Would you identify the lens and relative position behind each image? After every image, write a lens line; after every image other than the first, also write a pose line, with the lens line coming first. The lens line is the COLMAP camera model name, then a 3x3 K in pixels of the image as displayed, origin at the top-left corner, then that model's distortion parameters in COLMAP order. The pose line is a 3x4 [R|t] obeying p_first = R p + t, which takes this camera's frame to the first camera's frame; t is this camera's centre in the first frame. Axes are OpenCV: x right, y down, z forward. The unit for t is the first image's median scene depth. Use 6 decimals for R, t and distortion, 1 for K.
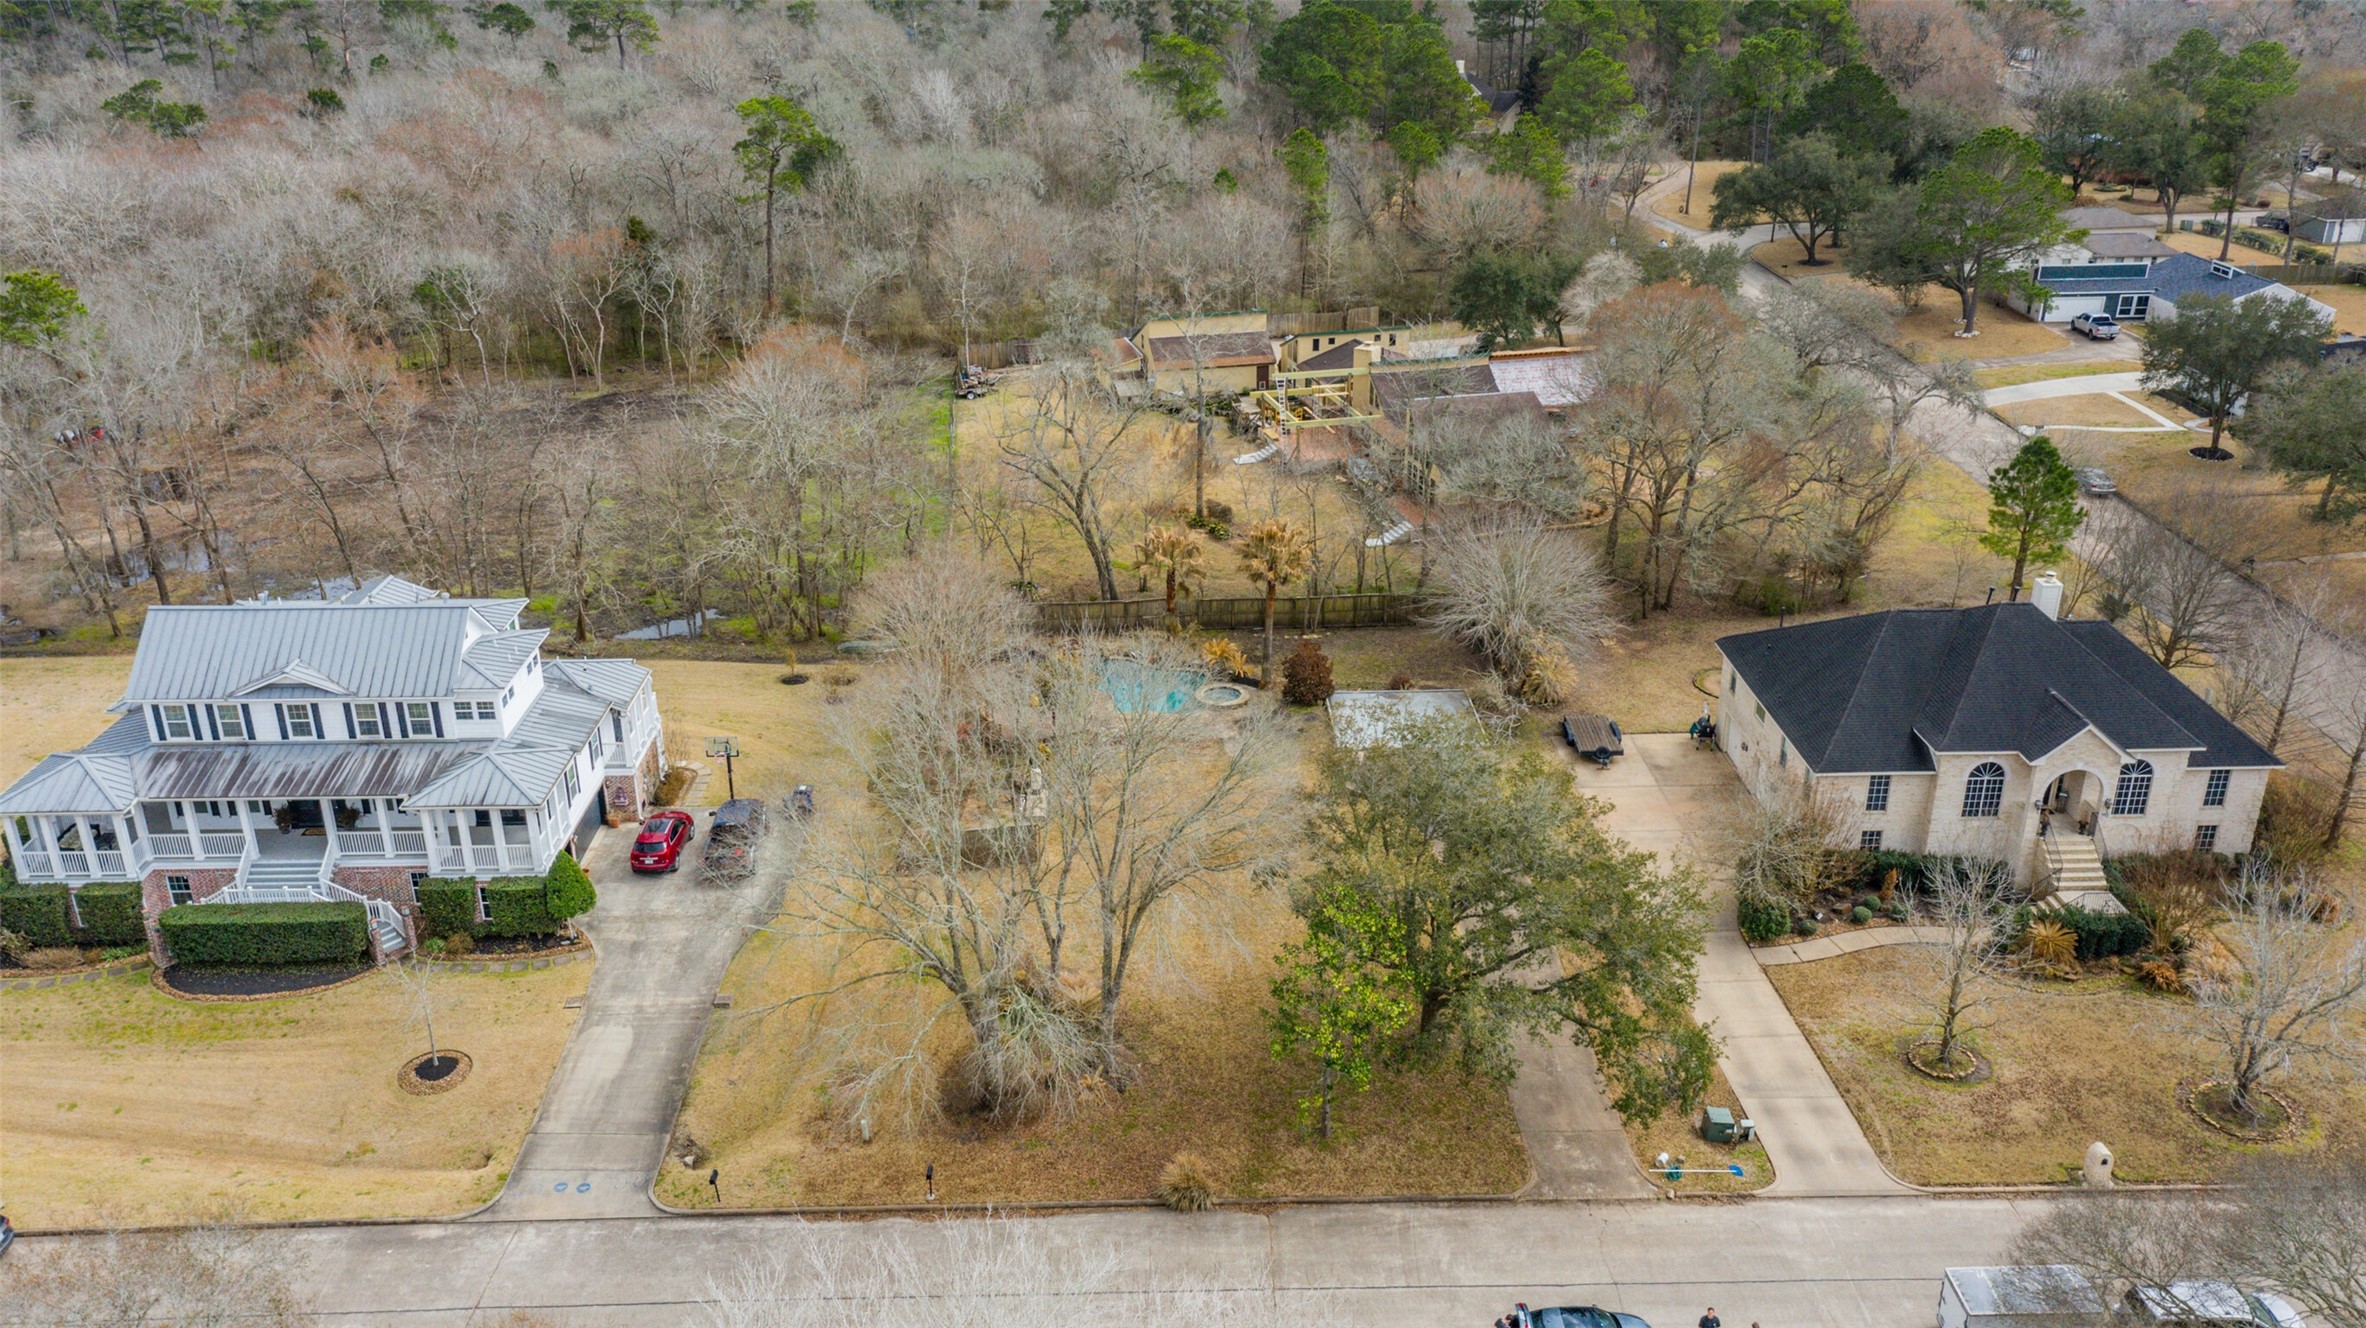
lens RADIAL K [[1883.5, 0, 1190.5], [0, 1883.5, 666.8], [0, 0, 1]] dist [0.029026, -0.002684]
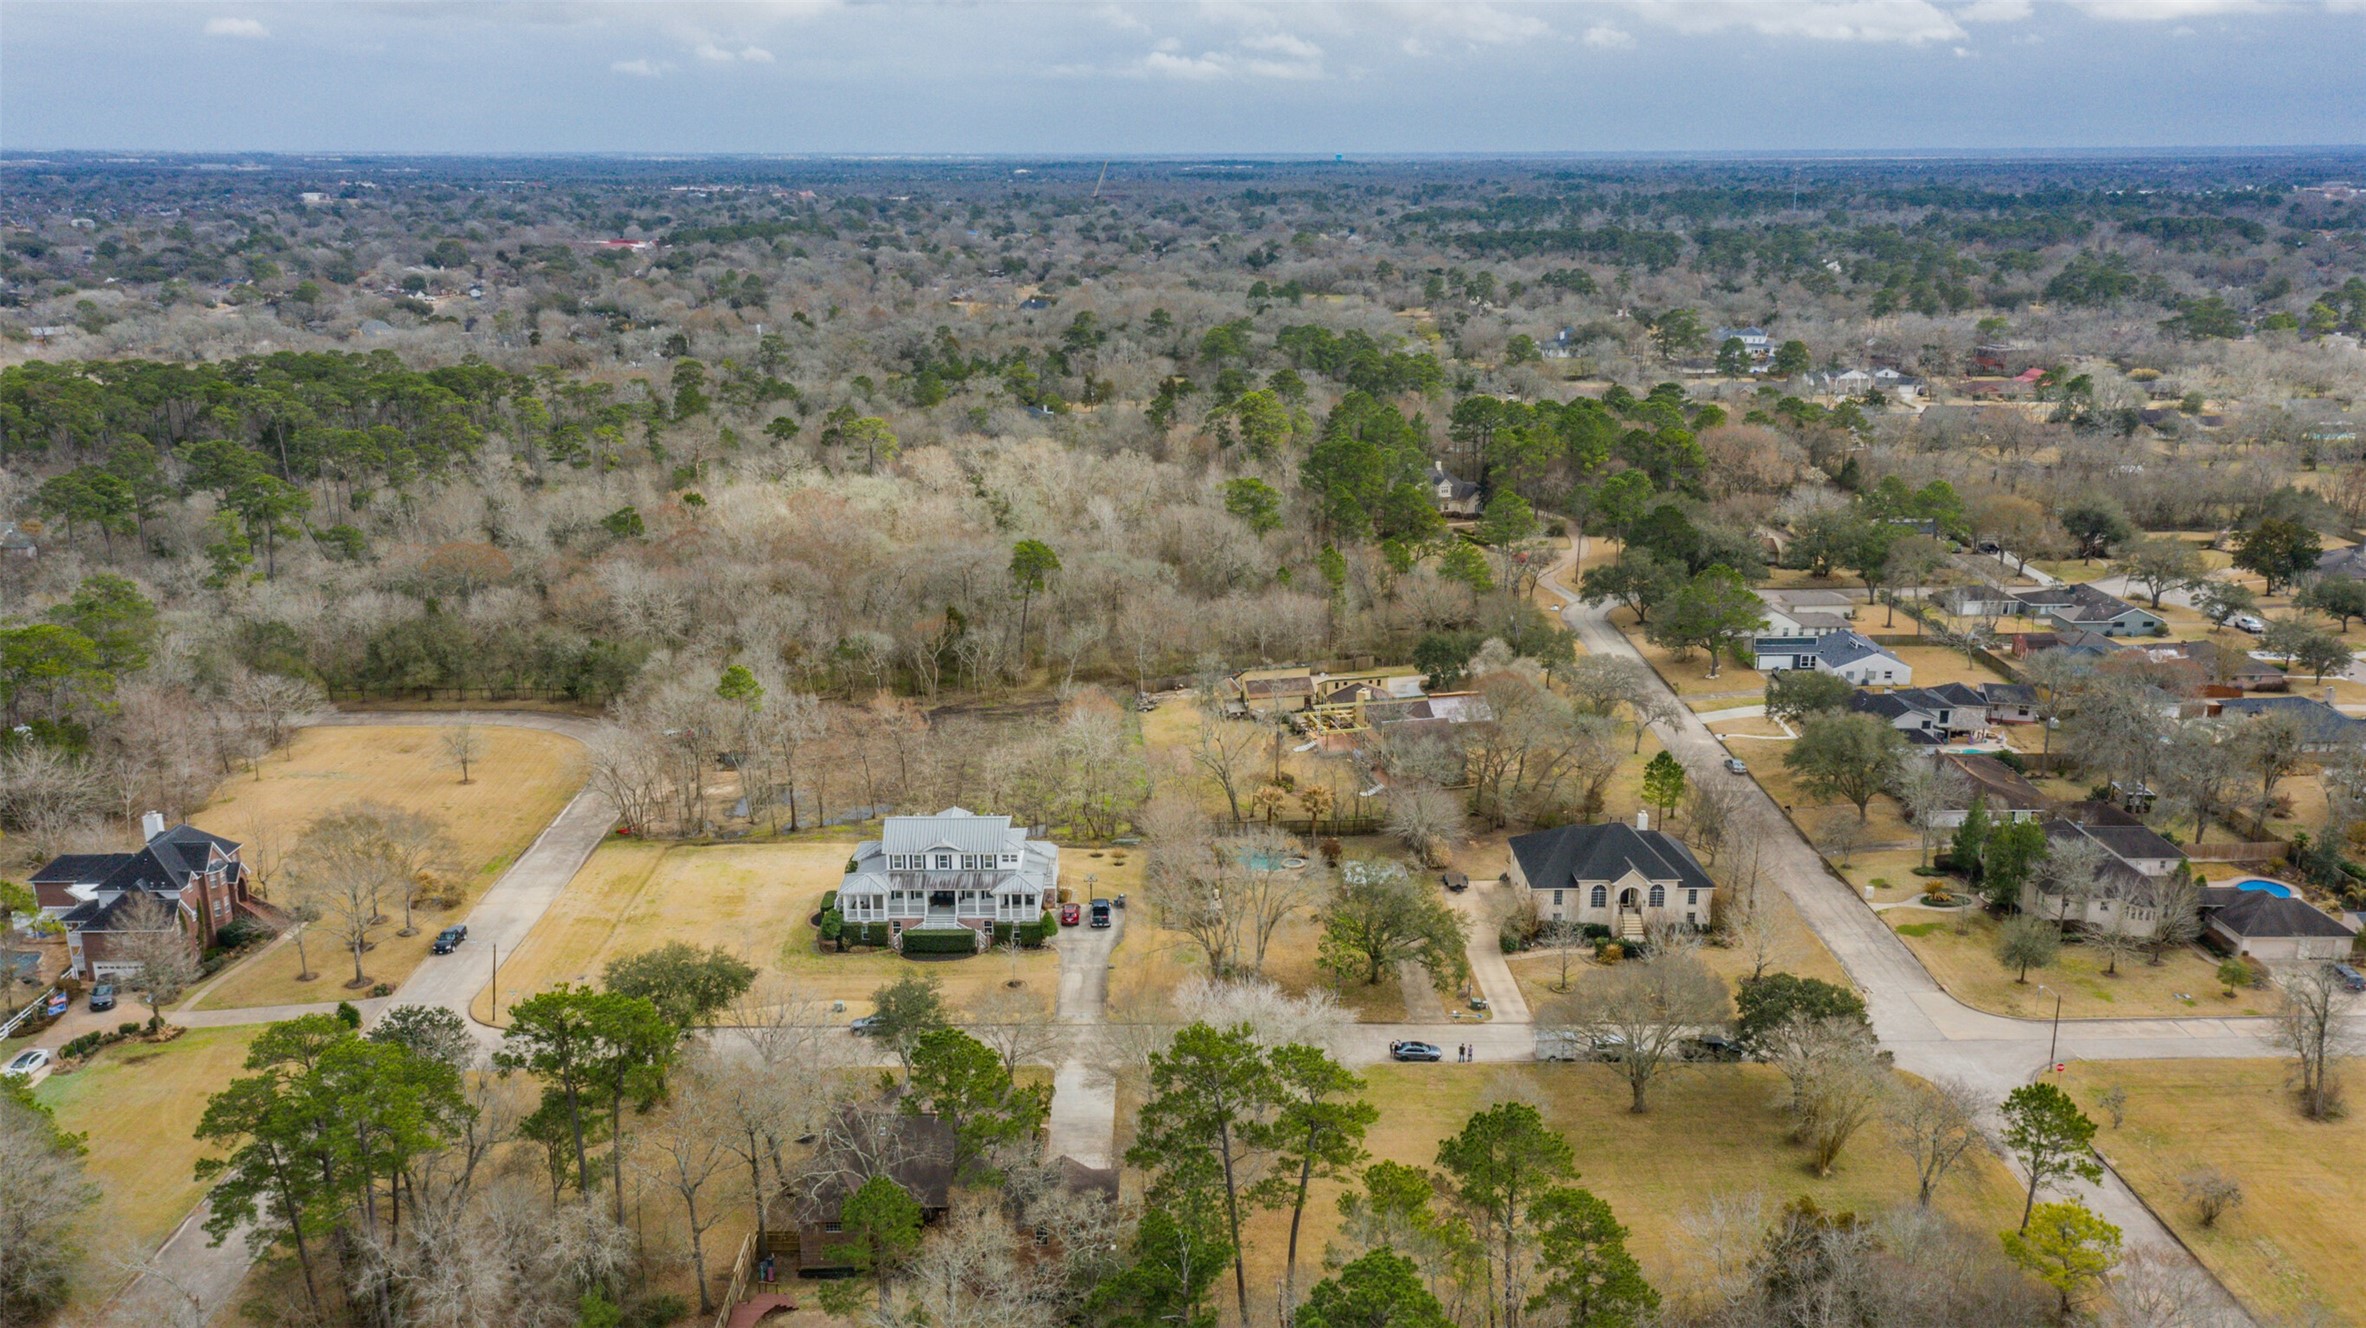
lens RADIAL K [[1883.5, 0, 1182.5], [0, 1883.5, 675.3], [0, 0, 1]] dist [0.029026, -0.002684]
pose [[0.999776, 0.007113, -0.019955, -0.075775], [-0.009515, 0.992359, -0.123019, 0.074442], [0.018927, 0.123181, 0.992204, -1.320325]]
